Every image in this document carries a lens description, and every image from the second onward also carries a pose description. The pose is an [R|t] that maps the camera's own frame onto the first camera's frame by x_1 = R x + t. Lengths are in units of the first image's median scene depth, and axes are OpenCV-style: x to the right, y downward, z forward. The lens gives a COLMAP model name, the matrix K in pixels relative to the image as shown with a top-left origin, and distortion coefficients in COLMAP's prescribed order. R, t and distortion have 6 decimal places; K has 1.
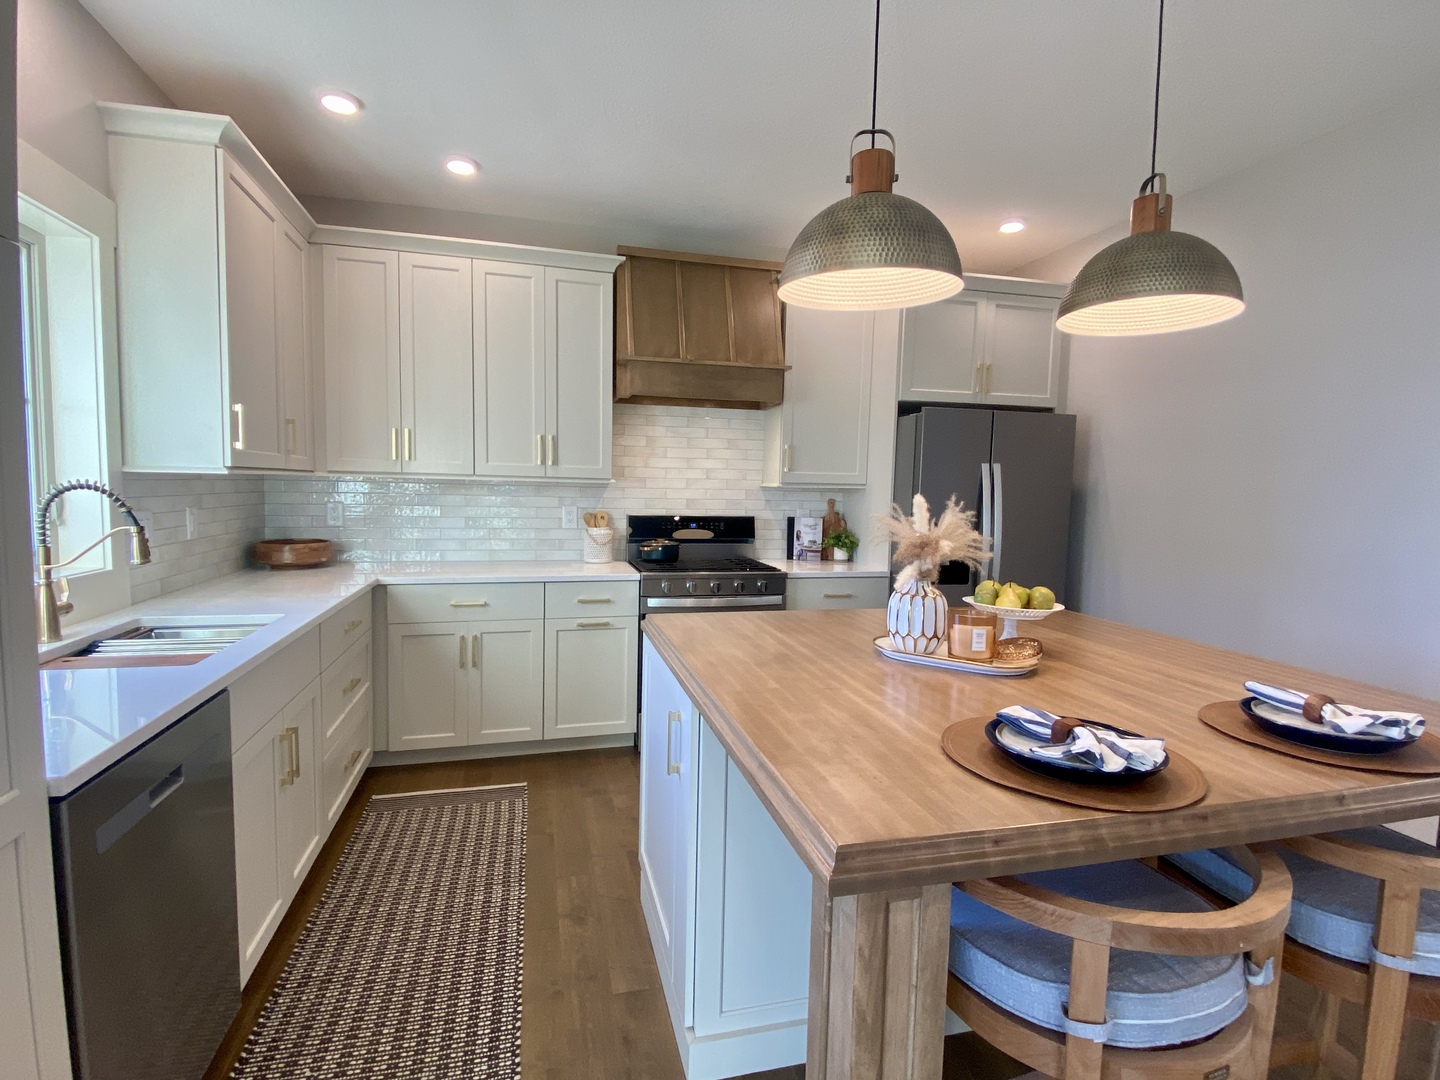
lens RADIAL K [[727.8, 0, 720.0], [0, 727.8, 540.0], [0, 0, 1]] dist [0.054268, -0.038580]
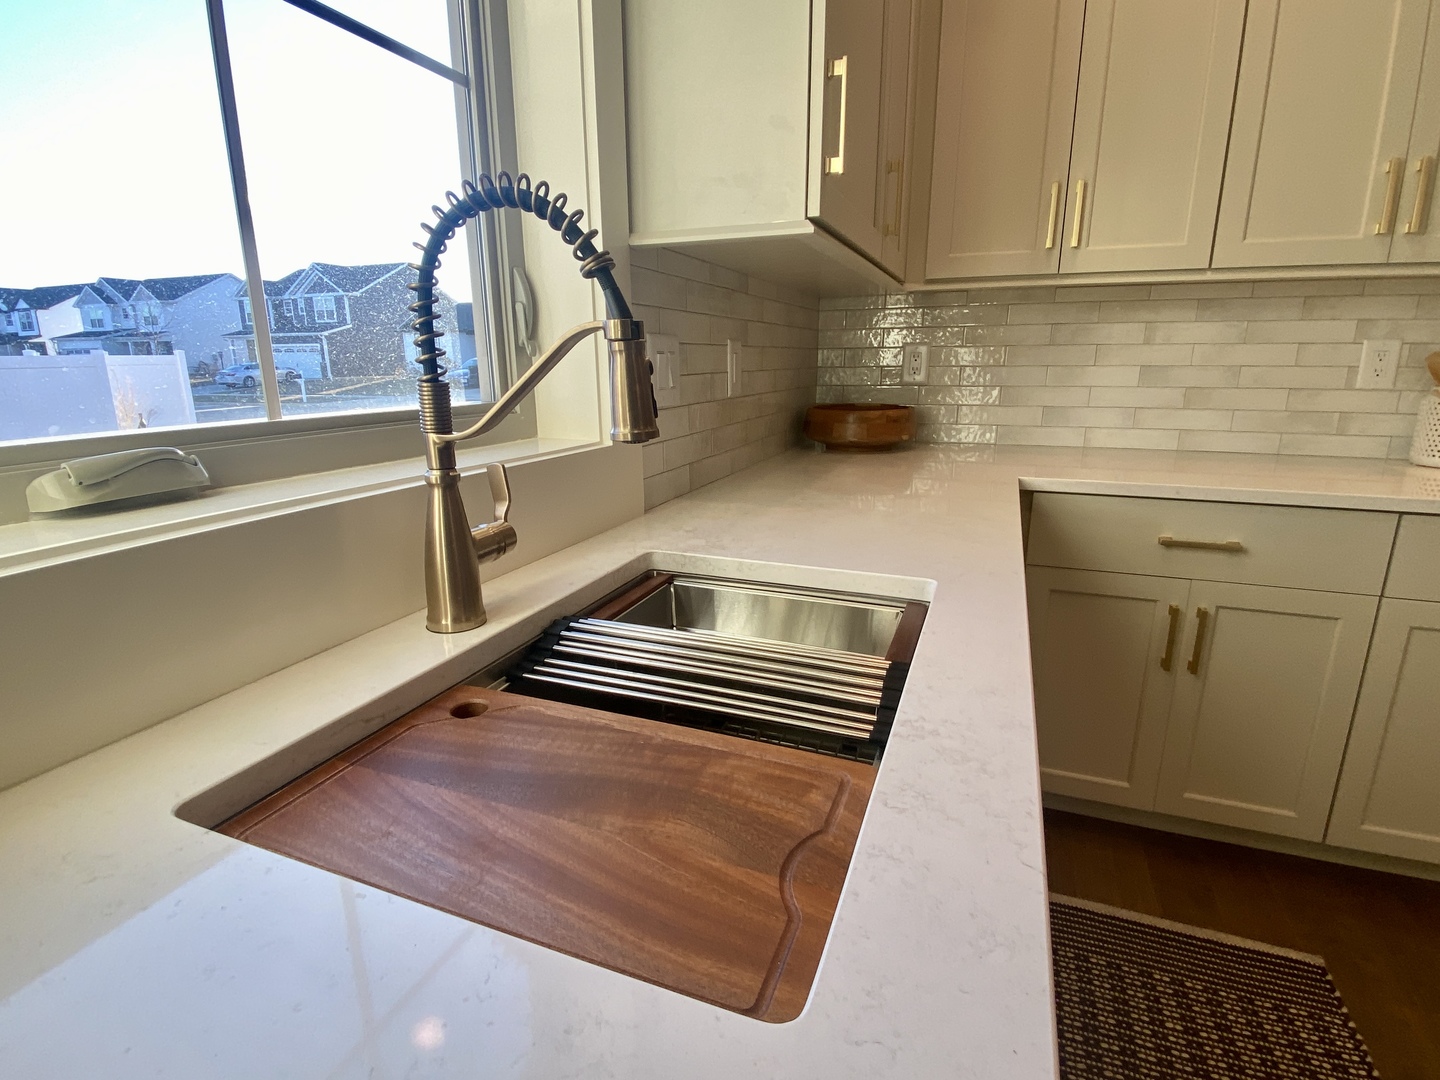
lens RADIAL K [[727.8, 0, 720.0], [0, 727.8, 540.0], [0, 0, 1]] dist [0.054268, -0.038580]
pose [[0.816639, 0.118736, -0.564803, -0.323784], [-0.025570, 0.985091, 0.170121, 0.011494], [0.576582, -0.124485, 0.807500, 0.434782]]
